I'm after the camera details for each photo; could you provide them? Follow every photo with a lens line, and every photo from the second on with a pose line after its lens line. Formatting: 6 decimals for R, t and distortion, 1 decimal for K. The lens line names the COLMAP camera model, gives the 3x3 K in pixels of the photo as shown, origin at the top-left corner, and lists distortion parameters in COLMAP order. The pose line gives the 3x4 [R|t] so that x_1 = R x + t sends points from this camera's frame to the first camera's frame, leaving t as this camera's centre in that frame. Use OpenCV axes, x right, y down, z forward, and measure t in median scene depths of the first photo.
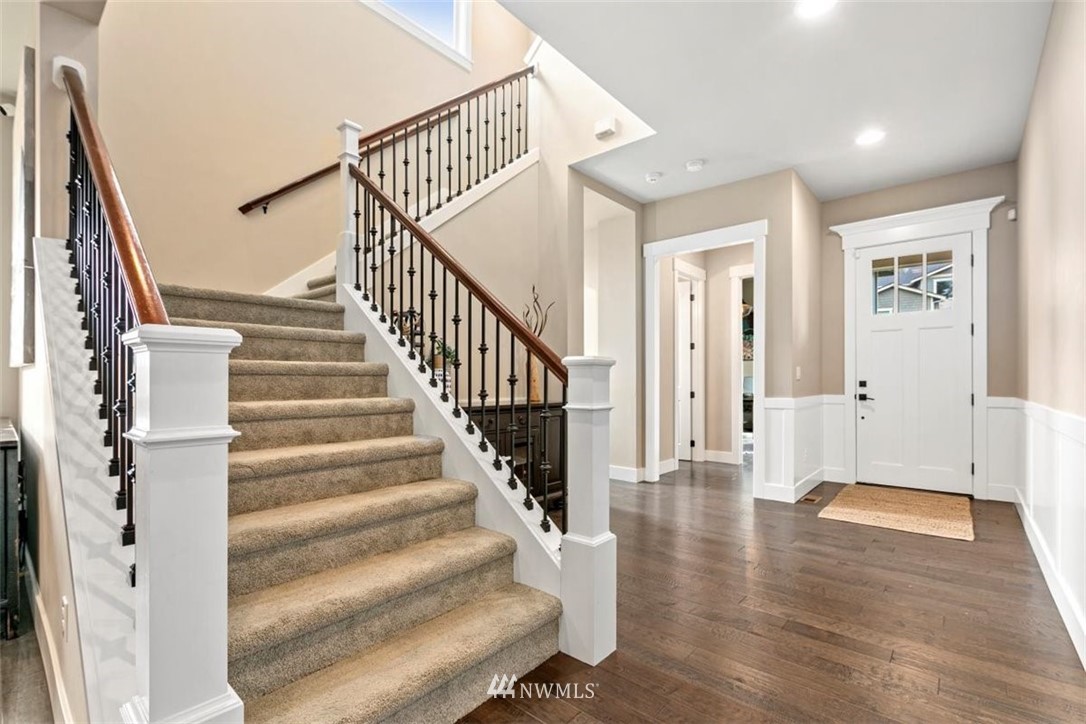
lens RADIAL K [[481.2, 0, 546.1], [0, 481.2, 380.7], [0, 0, 1]] dist [-0.000584, 0.000293]
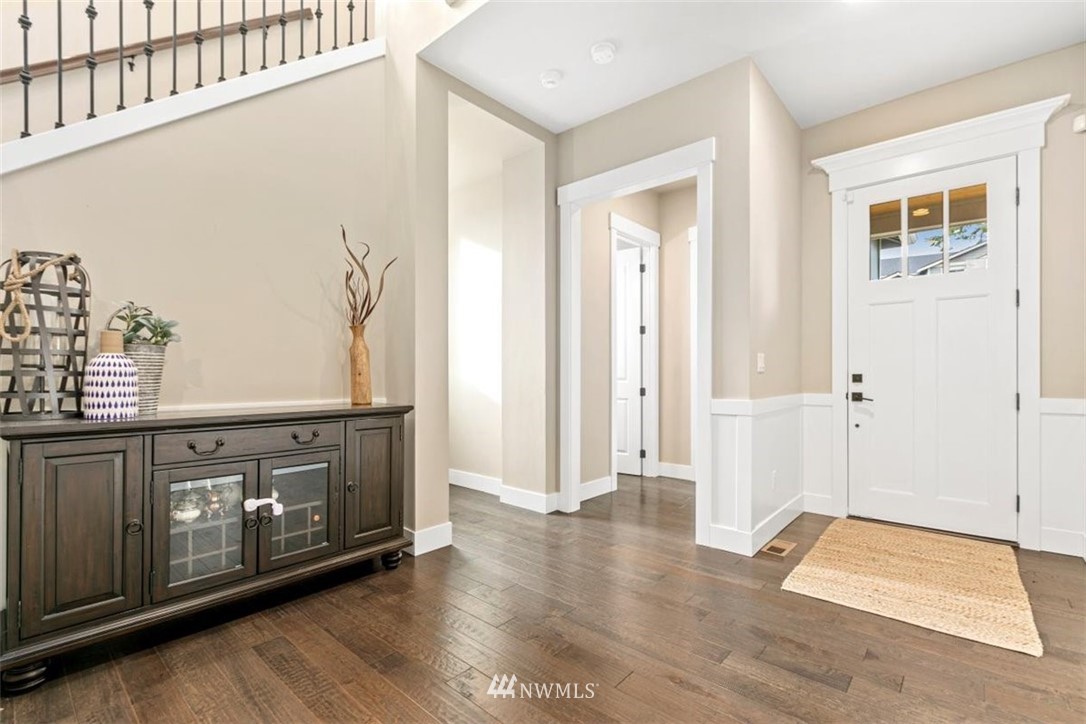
lens RADIAL K [[483.9, 0, 544.0], [0, 483.9, 373.9], [0, 0, 1]] dist [-0.000229, -0.000903]
pose [[0.999973, 0.001432, -0.007255, 0.198051], [-0.001438, 0.999999, -0.000836, 0.001068], [0.007254, 0.000847, 0.999973, 0.277640]]
